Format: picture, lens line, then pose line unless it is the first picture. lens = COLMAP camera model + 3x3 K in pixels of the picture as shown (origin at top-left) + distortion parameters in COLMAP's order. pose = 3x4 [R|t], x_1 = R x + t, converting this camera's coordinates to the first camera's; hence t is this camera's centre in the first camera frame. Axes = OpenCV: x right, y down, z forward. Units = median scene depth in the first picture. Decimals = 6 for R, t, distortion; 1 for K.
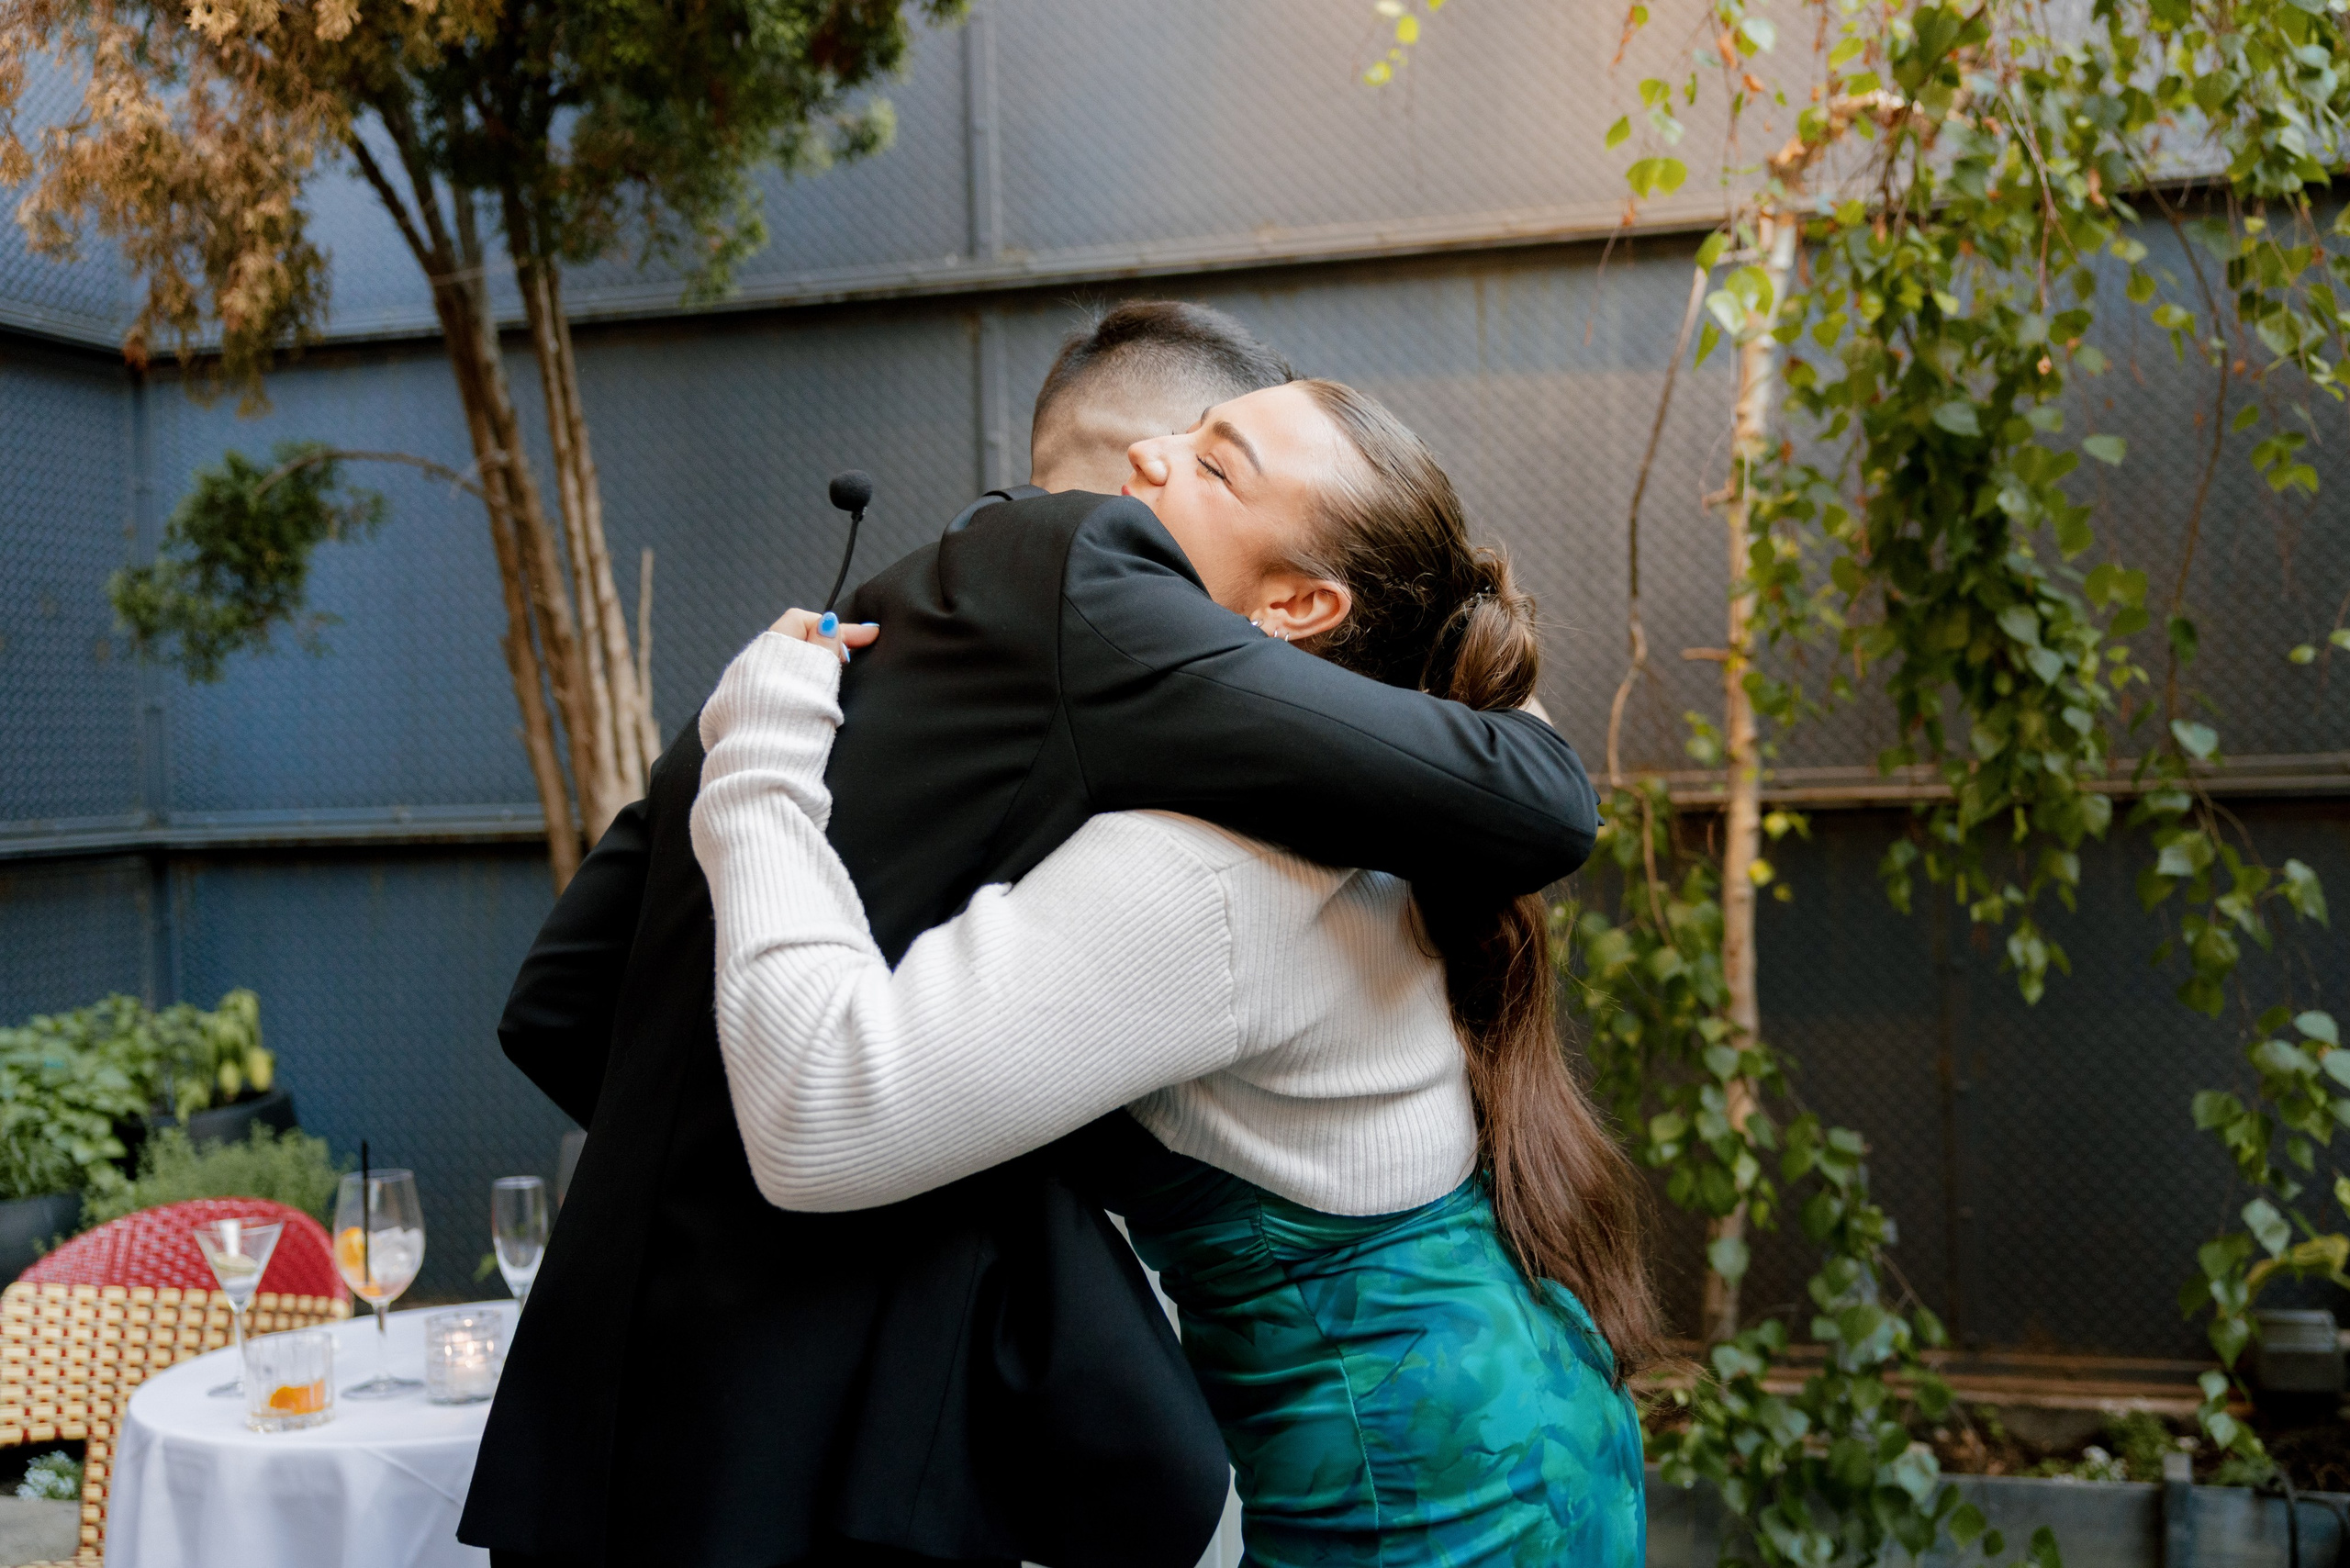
lens RADIAL K [[2453.9, 0, 1203.7], [0, 2453.9, 780.3], [0, 0, 1]] dist [0.020540, 0.000939]
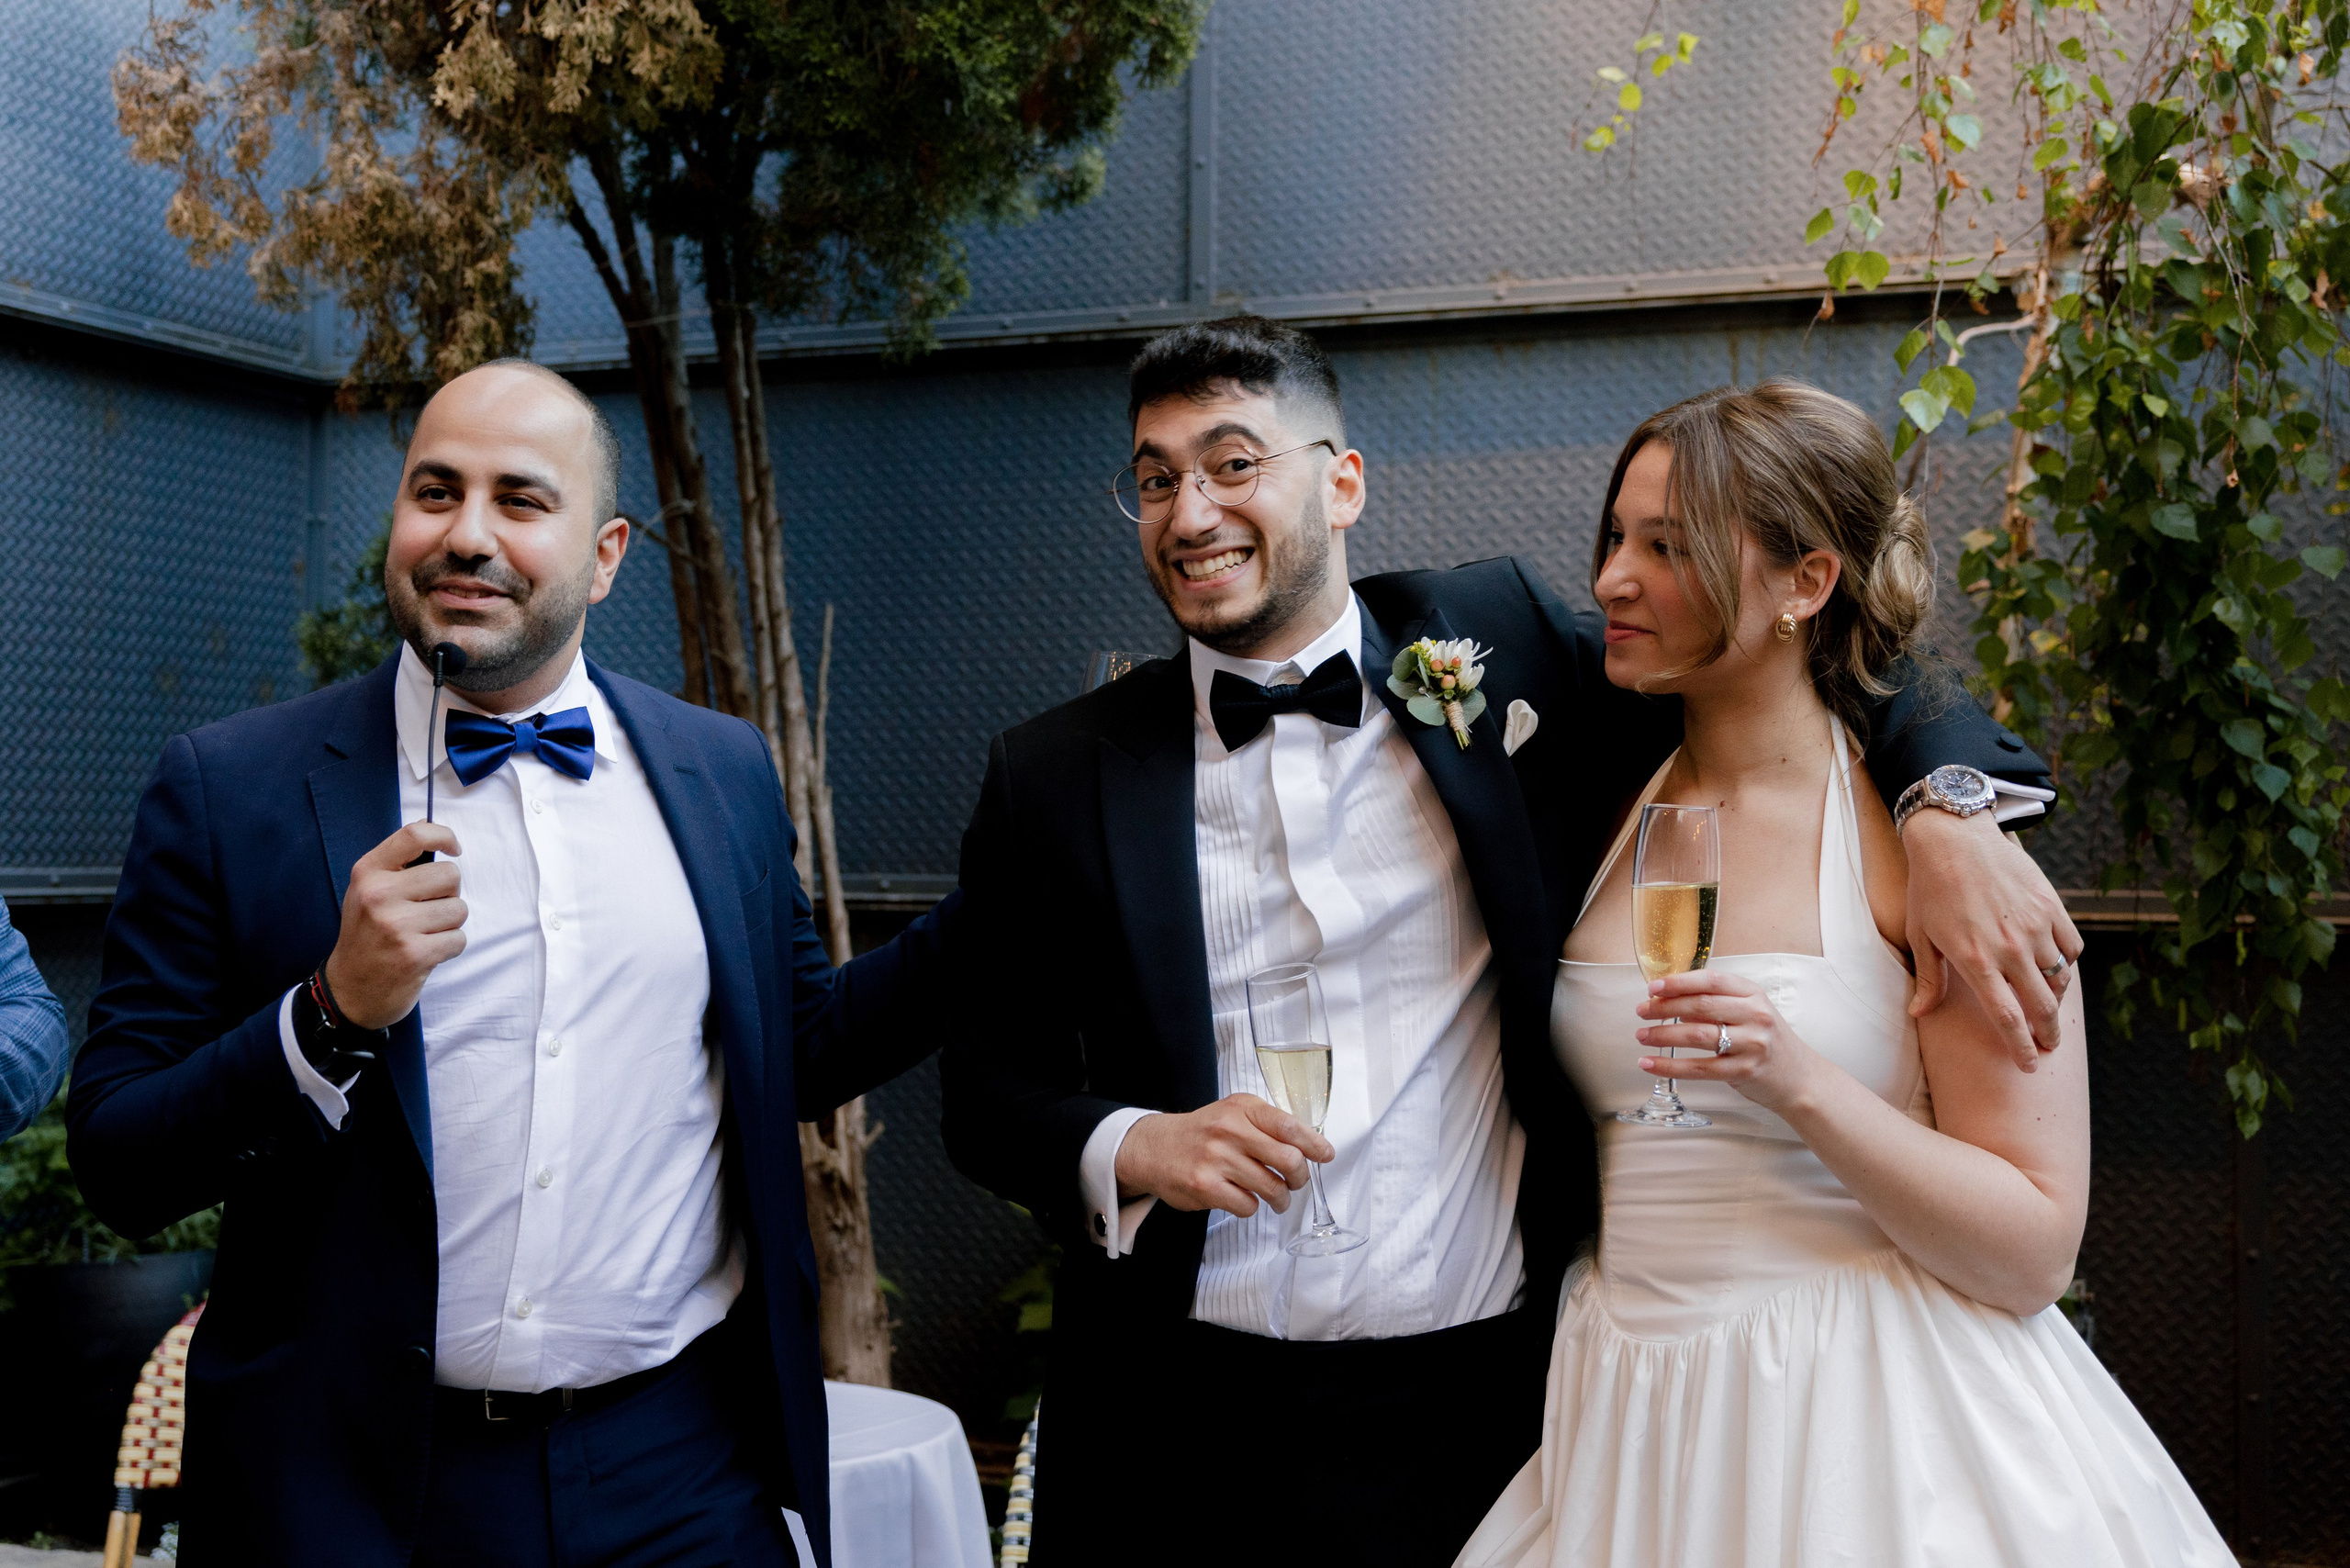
lens RADIAL K [[2939.3, 0, 1073.8], [0, 2939.3, 726.8], [0, 0, 1]] dist [0.007441, 0.035588]
pose [[0.990334, 0.036426, -0.133838, 0.029004], [-0.043390, 0.997832, -0.049491, 0.007176], [0.131745, 0.054820, 0.989767, -0.154909]]
